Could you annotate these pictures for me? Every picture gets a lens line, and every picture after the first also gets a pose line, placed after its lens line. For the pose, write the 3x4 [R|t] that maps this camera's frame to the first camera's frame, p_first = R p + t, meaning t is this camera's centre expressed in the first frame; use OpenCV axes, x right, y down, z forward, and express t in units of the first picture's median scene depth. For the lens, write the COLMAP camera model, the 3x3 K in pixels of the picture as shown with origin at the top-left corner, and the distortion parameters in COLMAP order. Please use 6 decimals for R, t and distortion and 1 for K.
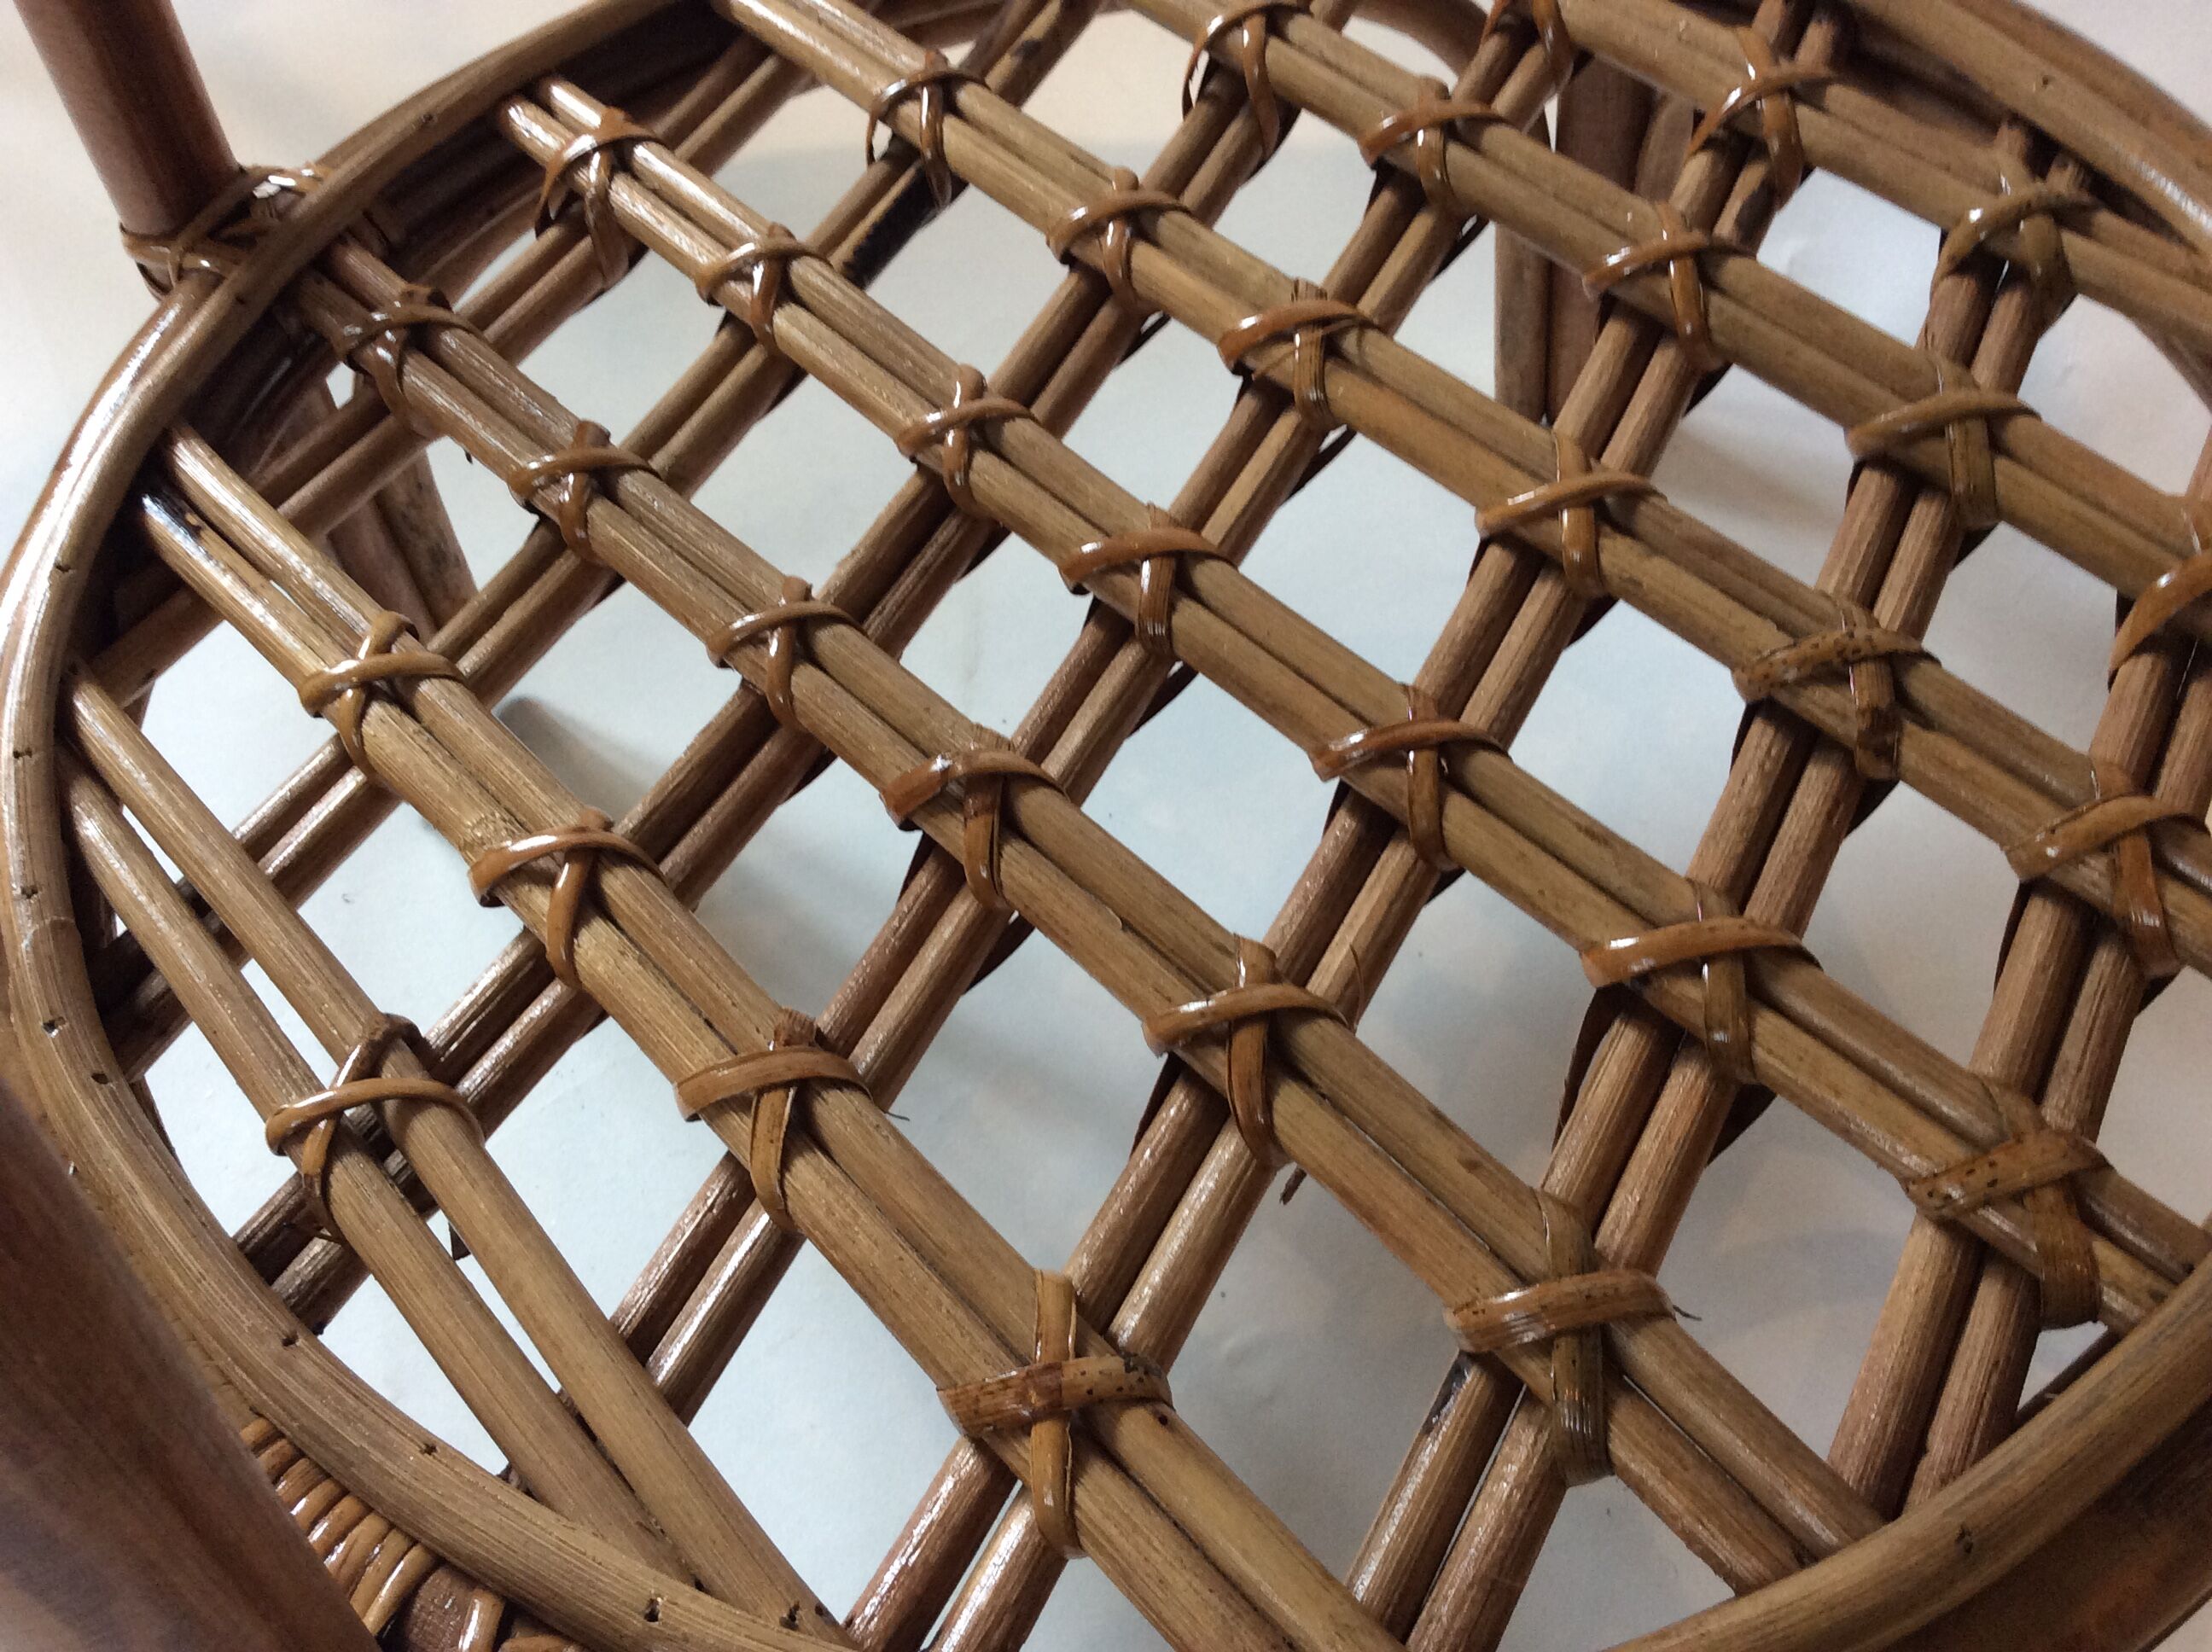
lens RADIAL K [[1957.3, 0, 1106.0], [0, 1957.3, 826.0], [0, 0, 1]] dist [-0.003449, 0.002045]
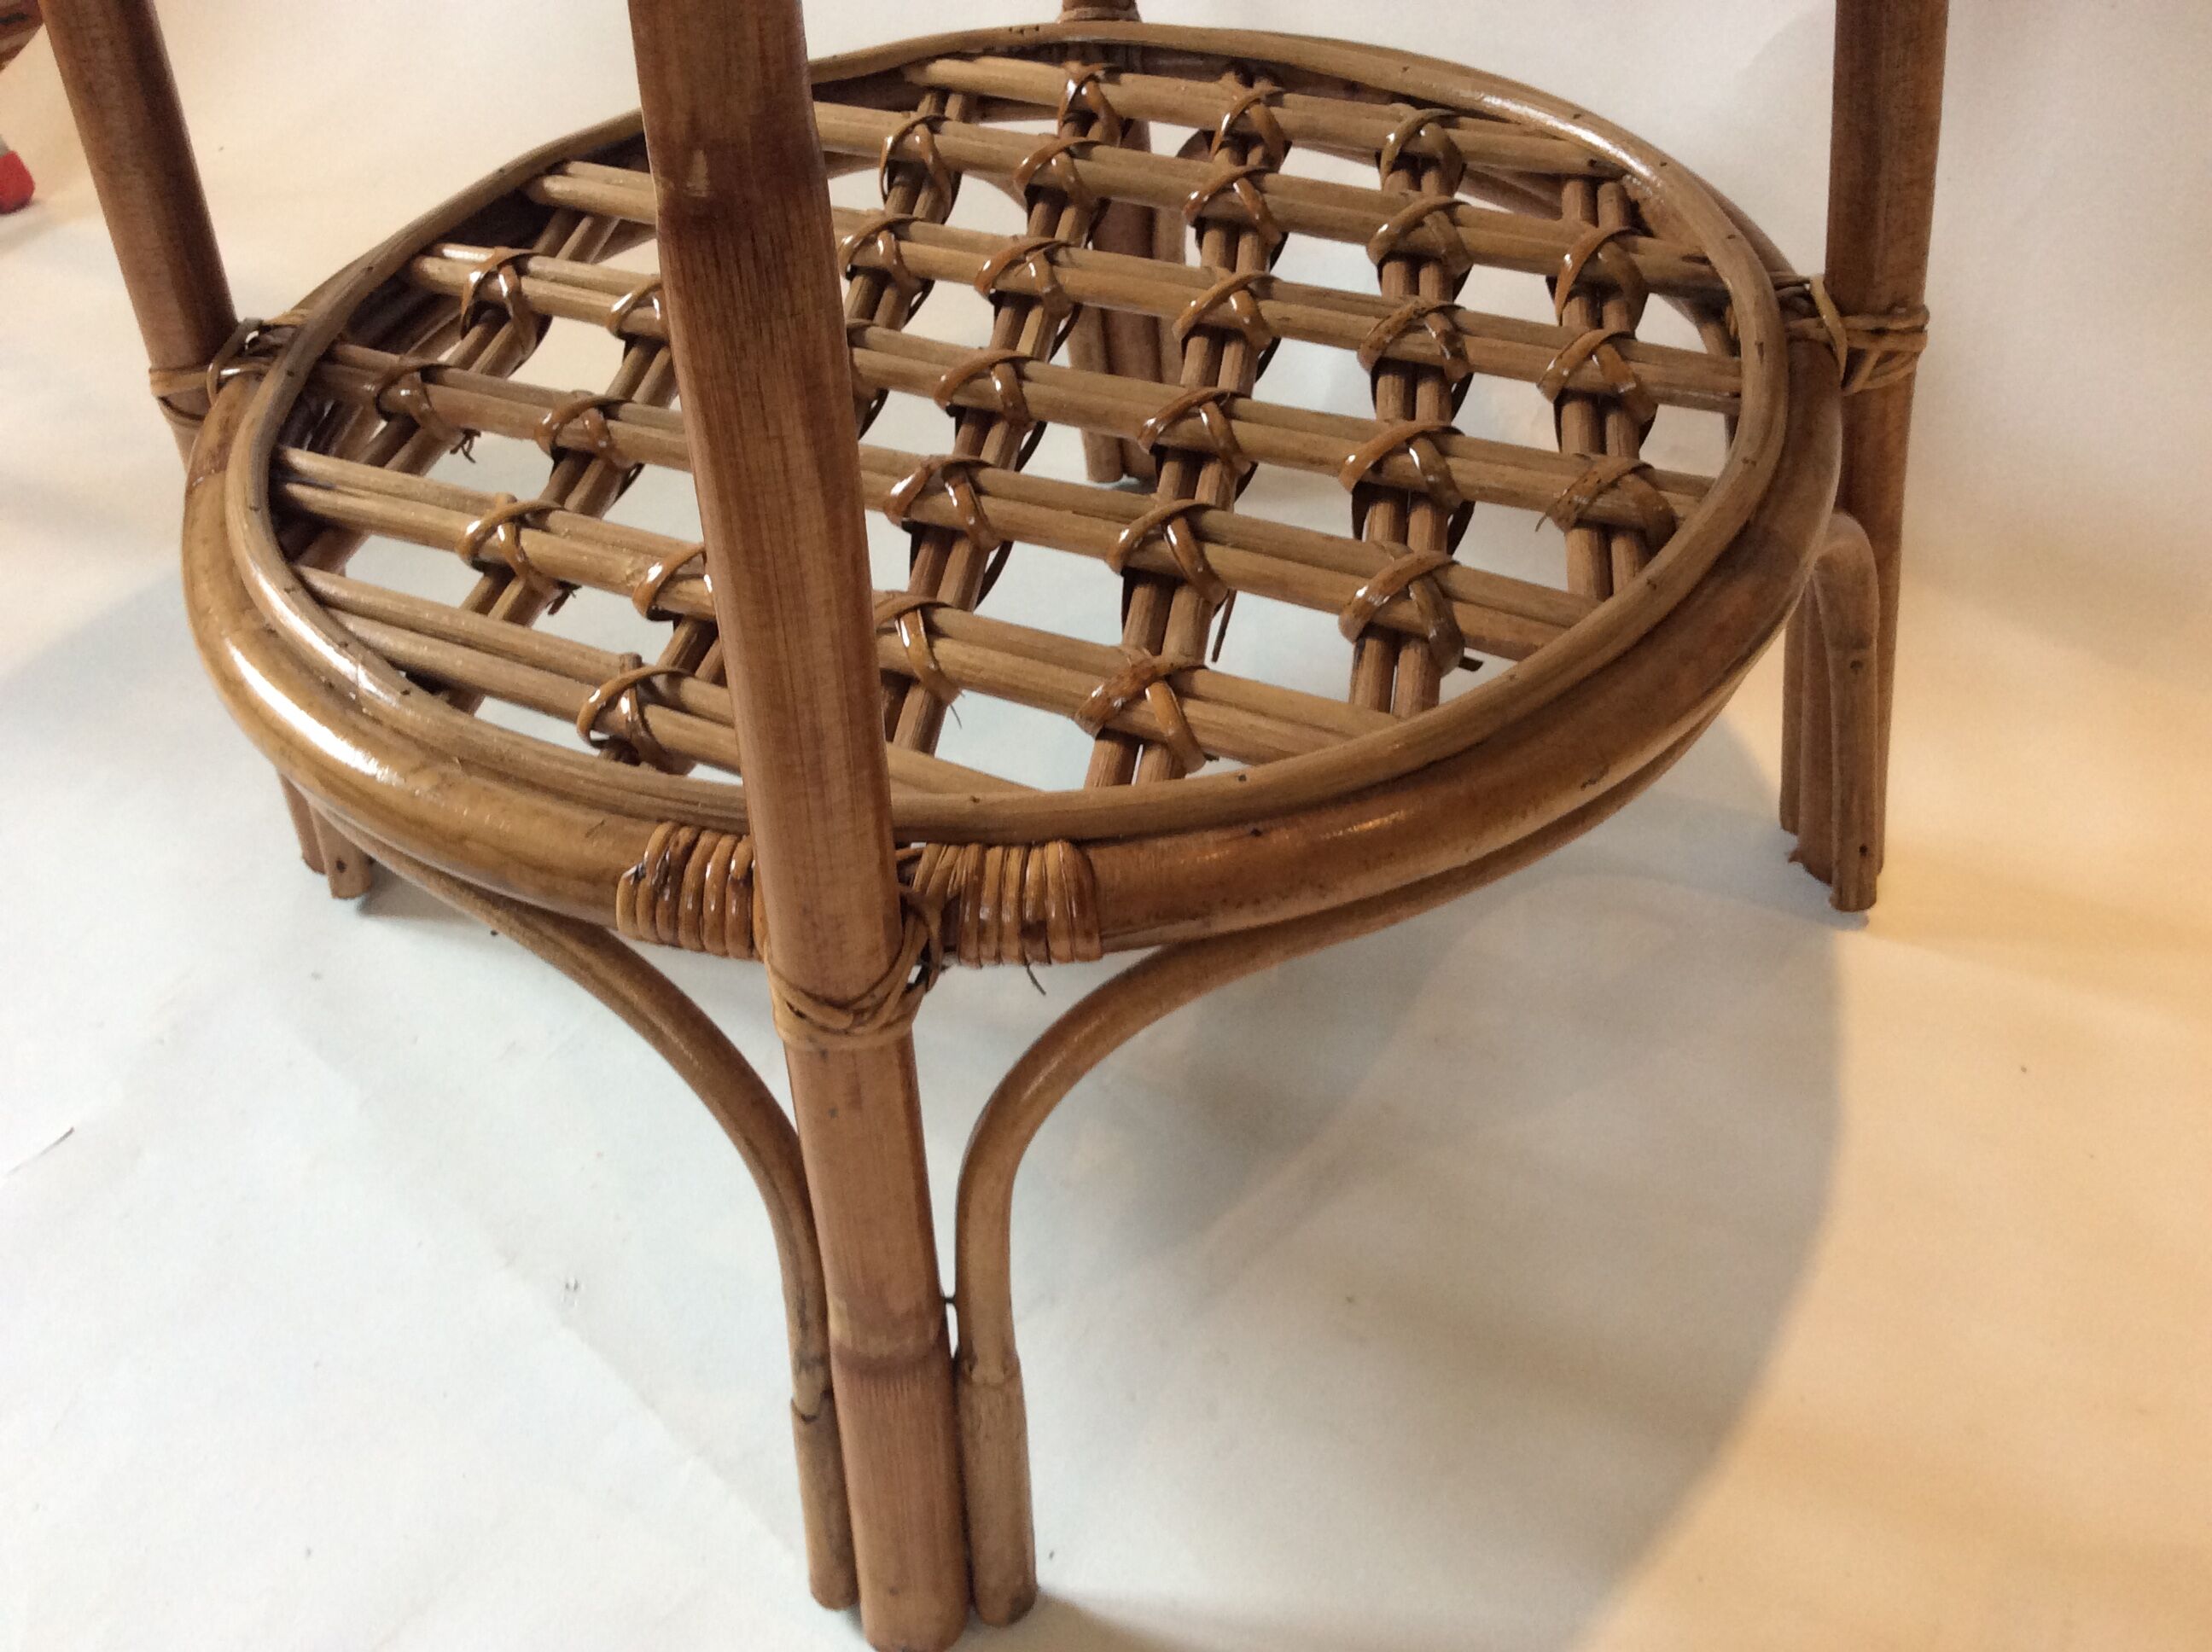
lens RADIAL K [[1957.3, 0, 1106.0], [0, 1957.3, 826.0], [0, 0, 1]] dist [-0.003449, 0.002045]
pose [[0.934229, -0.235155, 0.268176, -0.367271], [0.292019, 0.936001, -0.196540, 0.495235], [-0.204796, 0.261926, 0.943108, -0.359027]]
